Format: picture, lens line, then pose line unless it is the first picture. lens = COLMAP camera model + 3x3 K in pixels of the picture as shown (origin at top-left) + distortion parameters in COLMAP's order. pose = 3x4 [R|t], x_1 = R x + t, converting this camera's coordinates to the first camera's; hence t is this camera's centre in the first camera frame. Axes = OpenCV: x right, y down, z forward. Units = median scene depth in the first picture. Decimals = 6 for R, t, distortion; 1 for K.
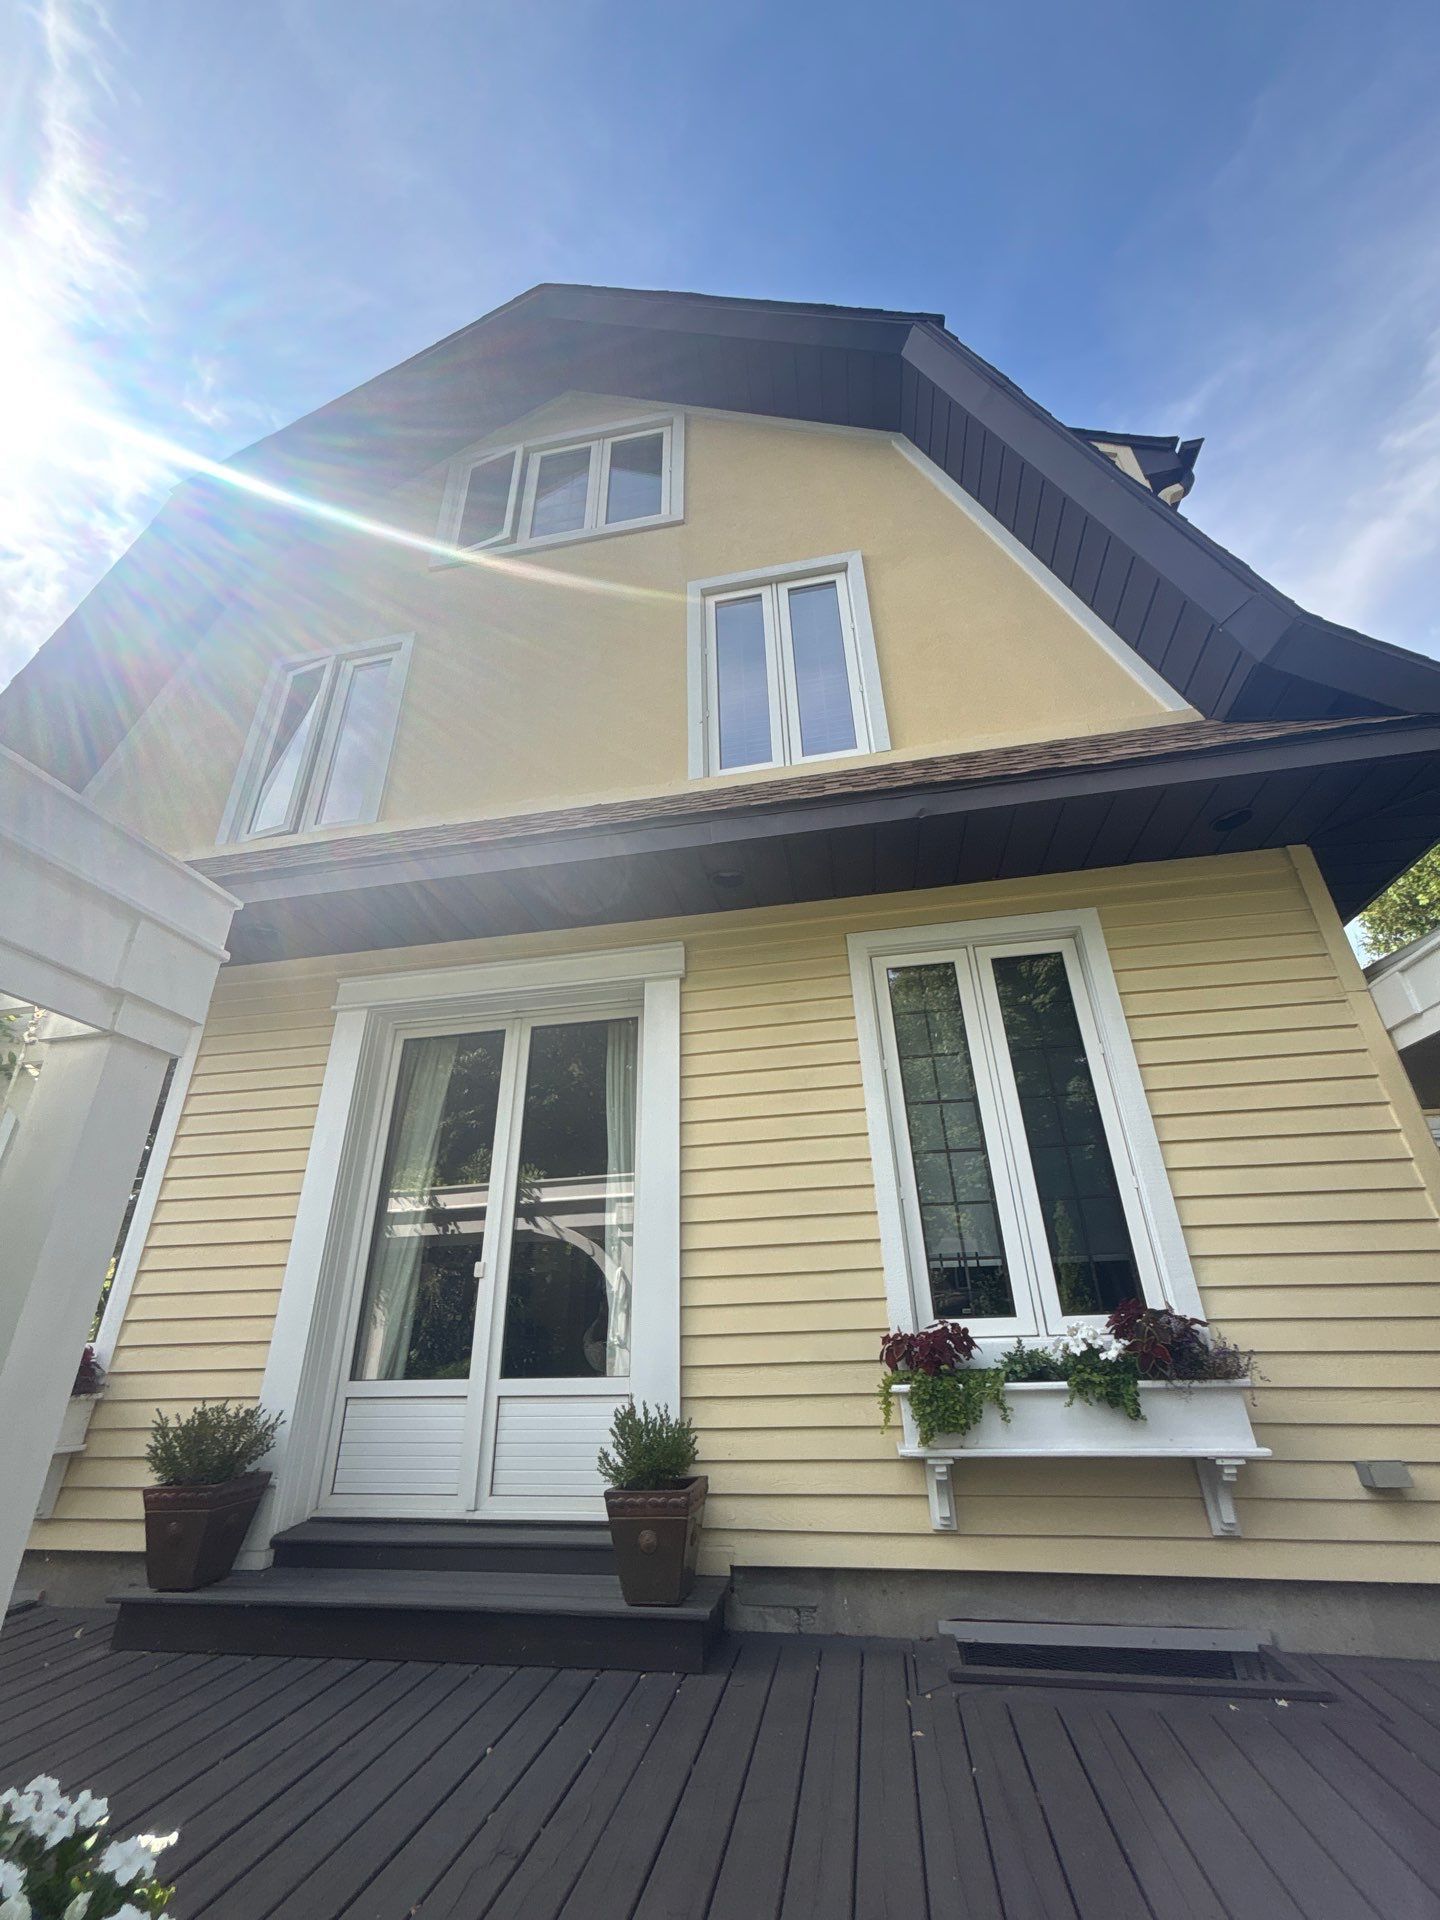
lens RADIAL K [[747.2, 0, 722.9], [0, 747.2, 971.3], [0, 0, 1]] dist [-0.002072, -0.000095]
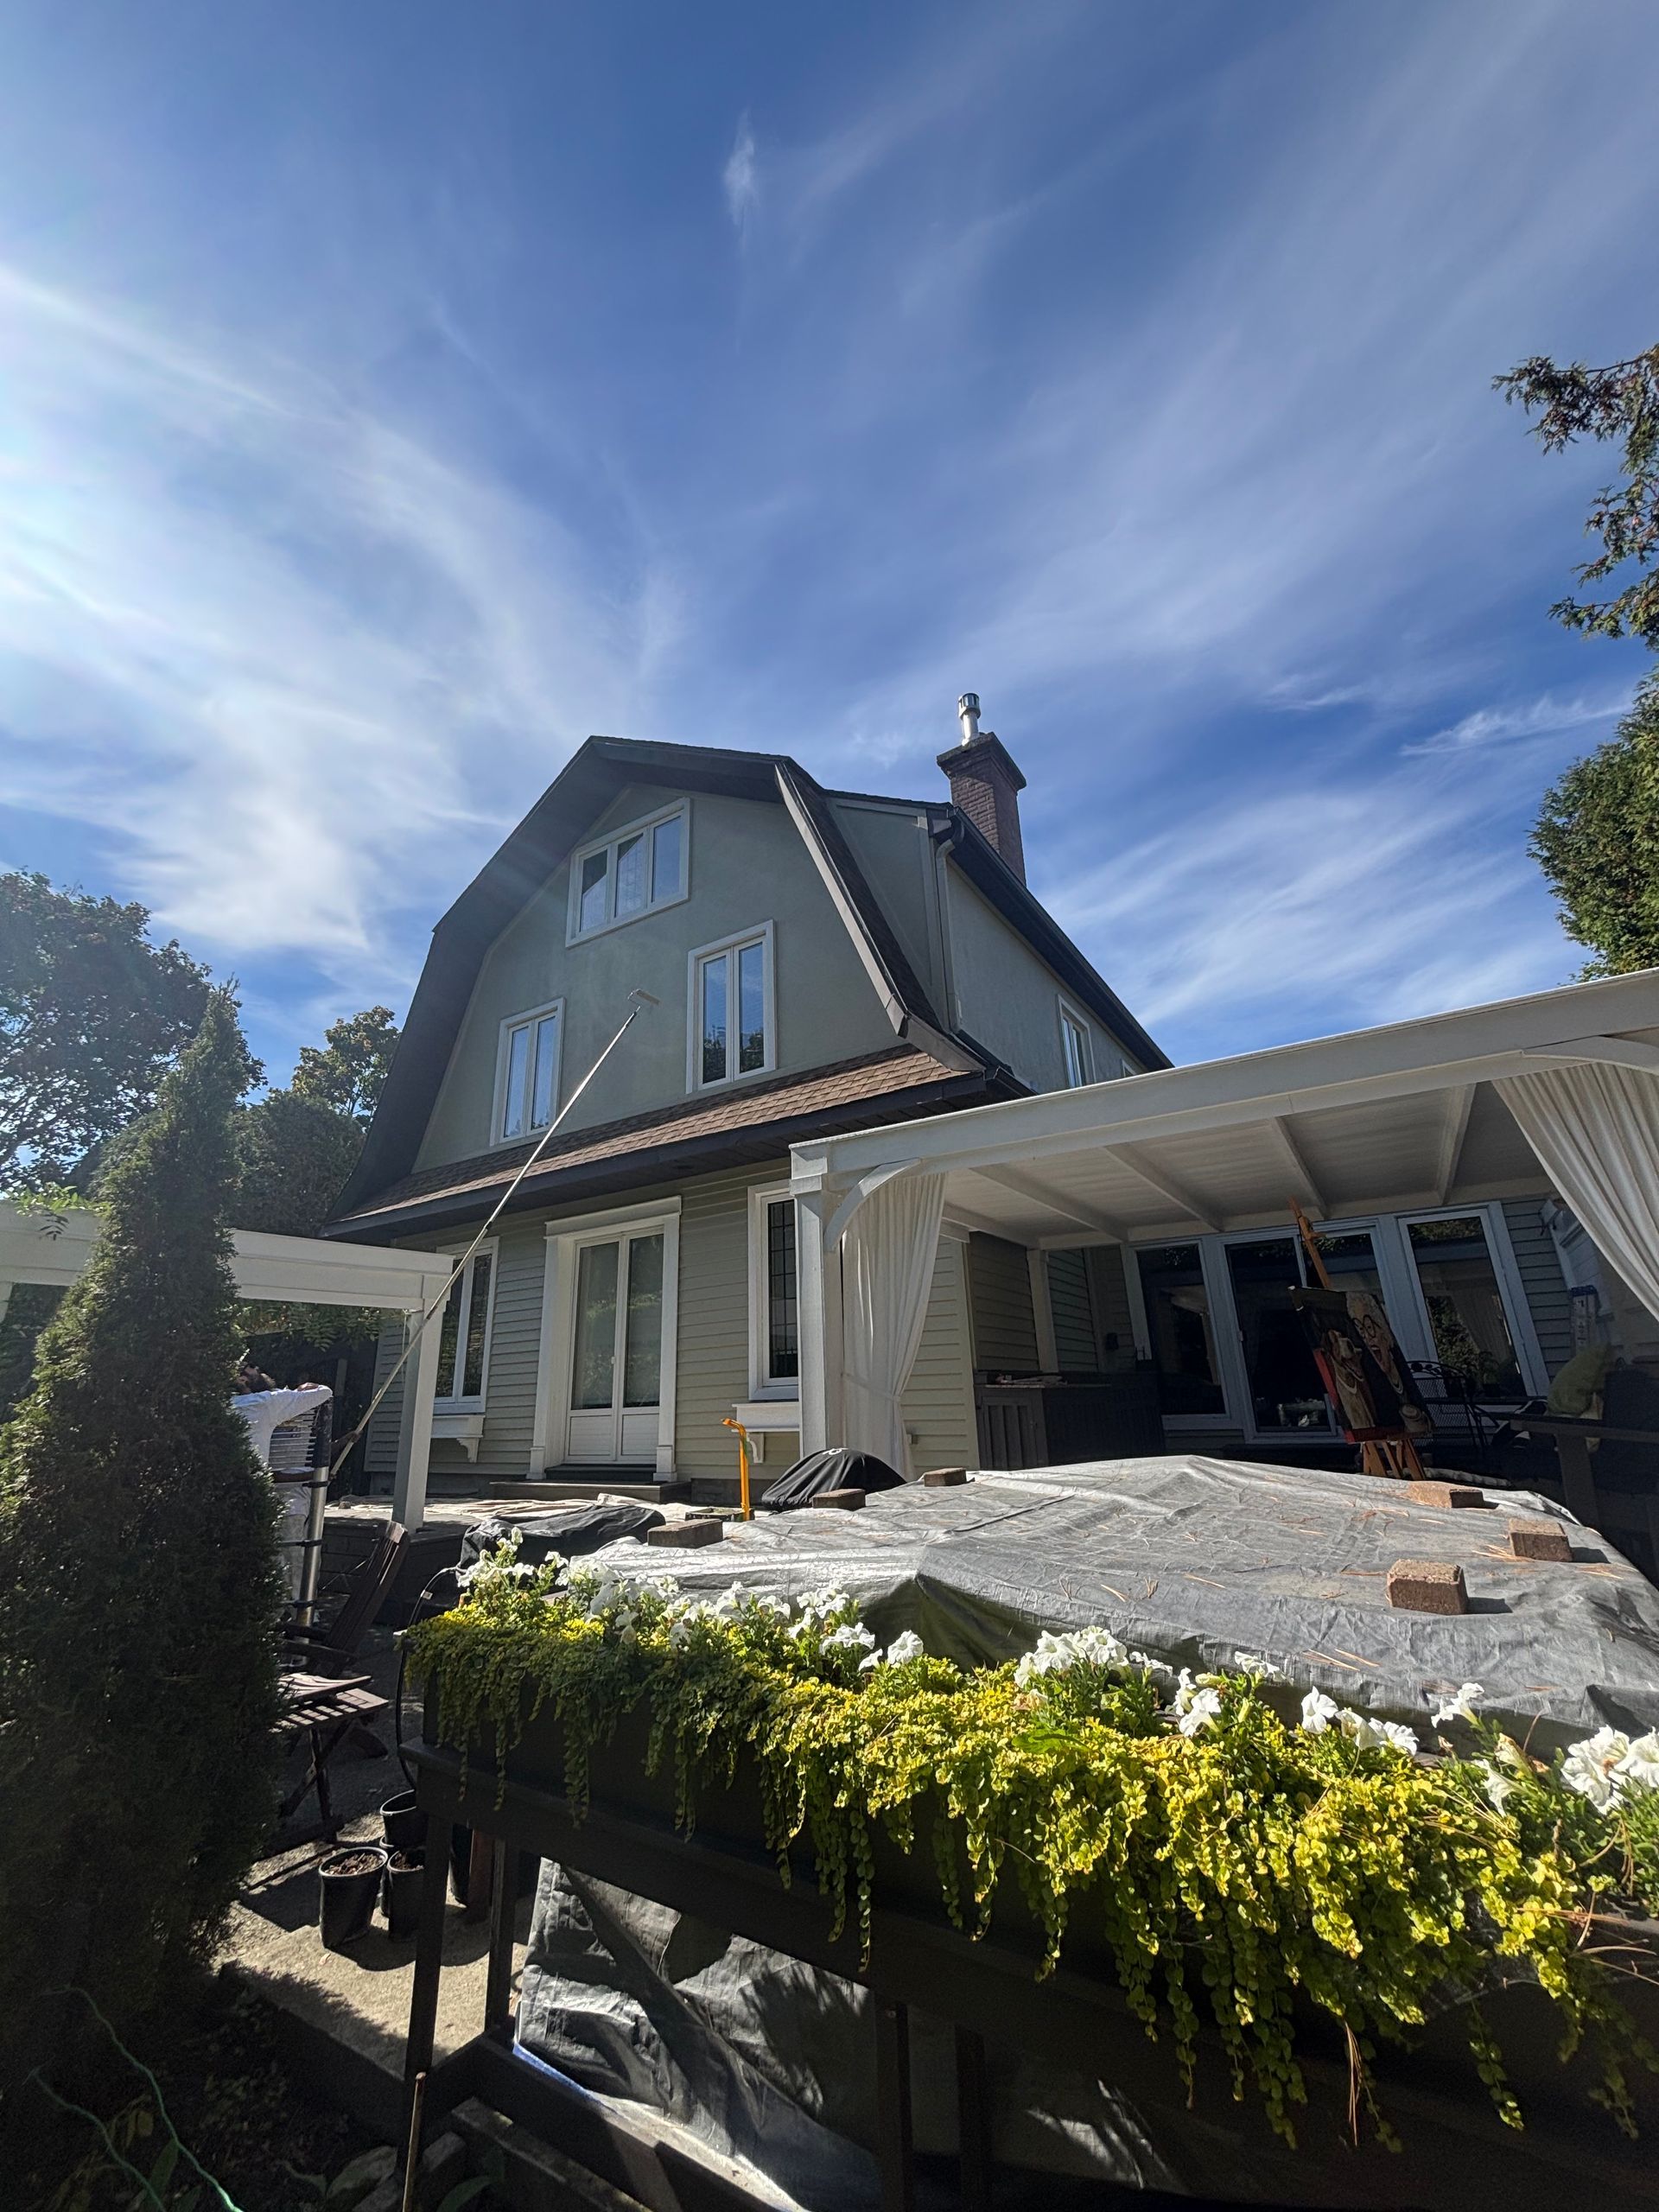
lens RADIAL K [[890.7, 0, 829.5], [0, 890.7, 1106.0], [0, 0, 1]] dist [0.001898, 0.000049]
pose [[0.923200, -0.128443, -0.362221, 1.356710], [0.177102, 0.978644, 0.104358, -0.513086], [0.341081, -0.160493, 0.926232, -1.124705]]
